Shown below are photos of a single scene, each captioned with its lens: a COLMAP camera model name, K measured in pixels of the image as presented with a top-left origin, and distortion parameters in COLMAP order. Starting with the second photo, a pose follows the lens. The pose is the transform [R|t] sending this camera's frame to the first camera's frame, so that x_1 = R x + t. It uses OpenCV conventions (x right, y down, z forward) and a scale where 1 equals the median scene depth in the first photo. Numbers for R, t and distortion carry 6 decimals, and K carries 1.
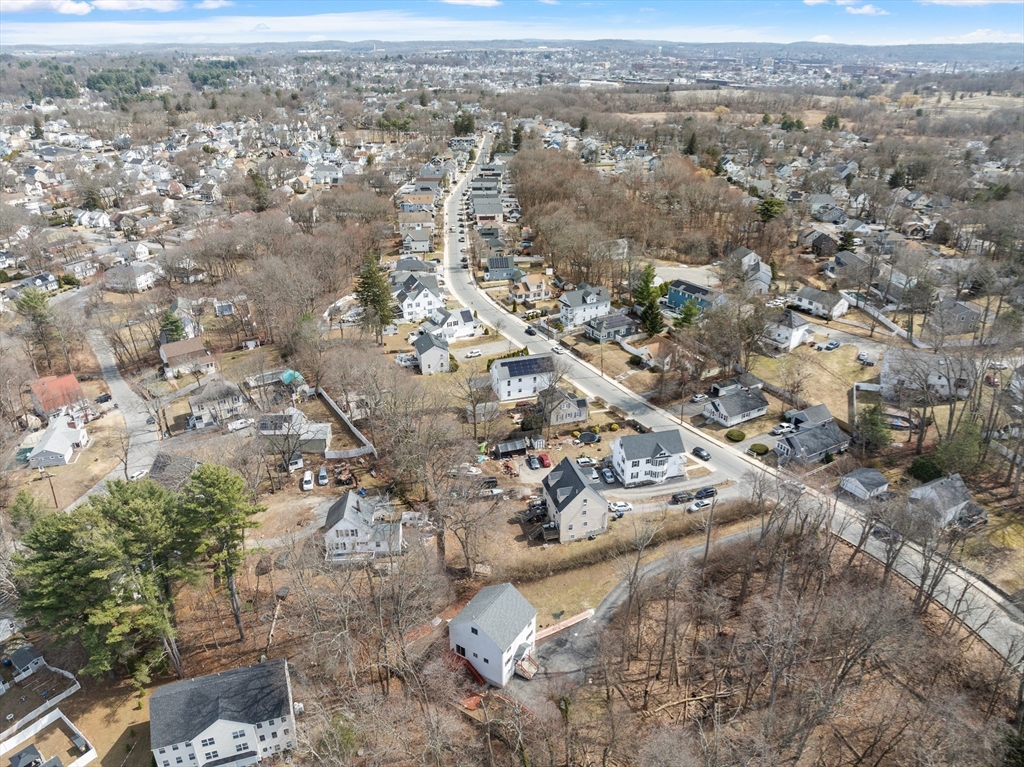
lens RADIAL K [[732.2, 0, 515.4], [0, 732.2, 379.8], [0, 0, 1]] dist [-0.035743, -0.001693]
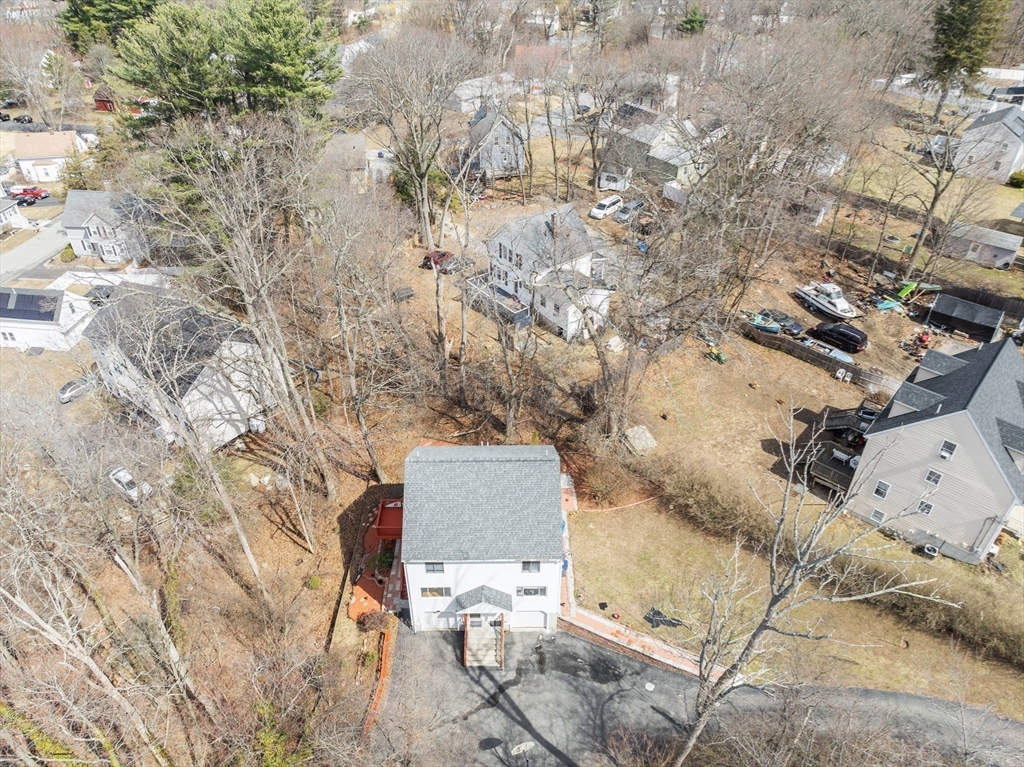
lens RADIAL K [[732.2, 0, 515.4], [0, 732.2, 379.8], [0, 0, 1]] dist [-0.035743, -0.001693]
pose [[0.542465, 0.495978, -0.678039, 0.216557], [-0.370985, 0.865583, 0.336358, 0.107483], [0.753725, 0.069079, 0.653549, 0.672036]]
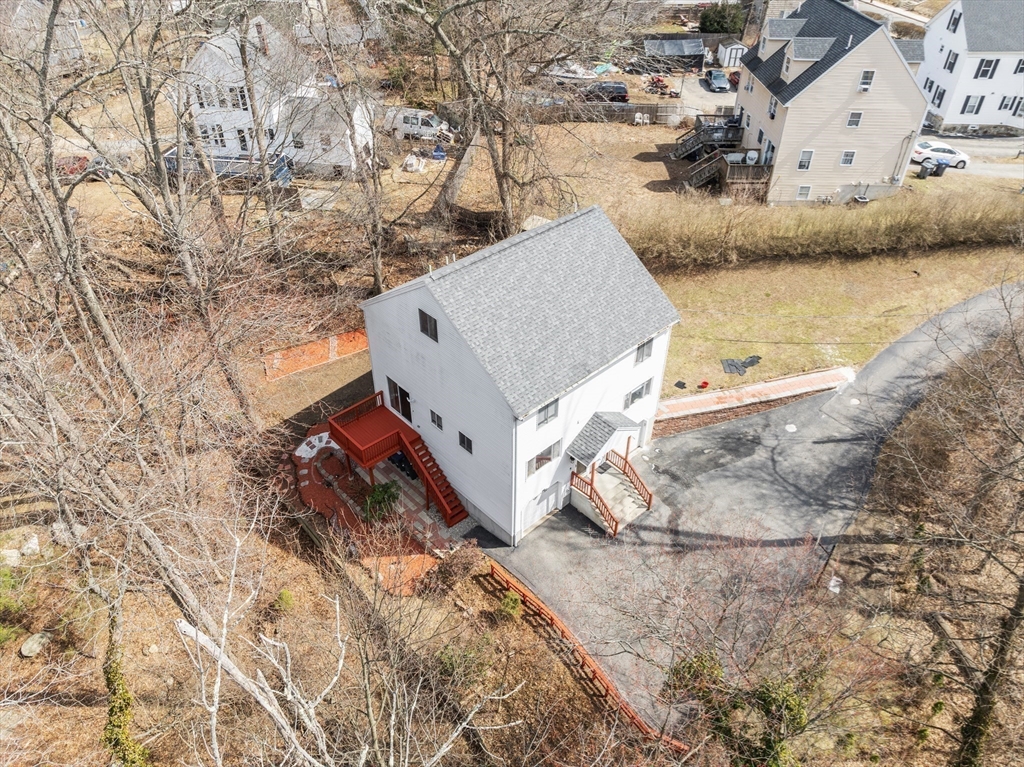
lens RADIAL K [[732.2, 0, 515.4], [0, 732.2, 379.8], [0, 0, 1]] dist [-0.035743, -0.001693]
pose [[0.968681, 0.160855, -0.189164, 0.024443], [-0.117242, 0.967832, 0.222611, 0.267120], [0.218887, -0.193462, 0.956379, 0.665078]]
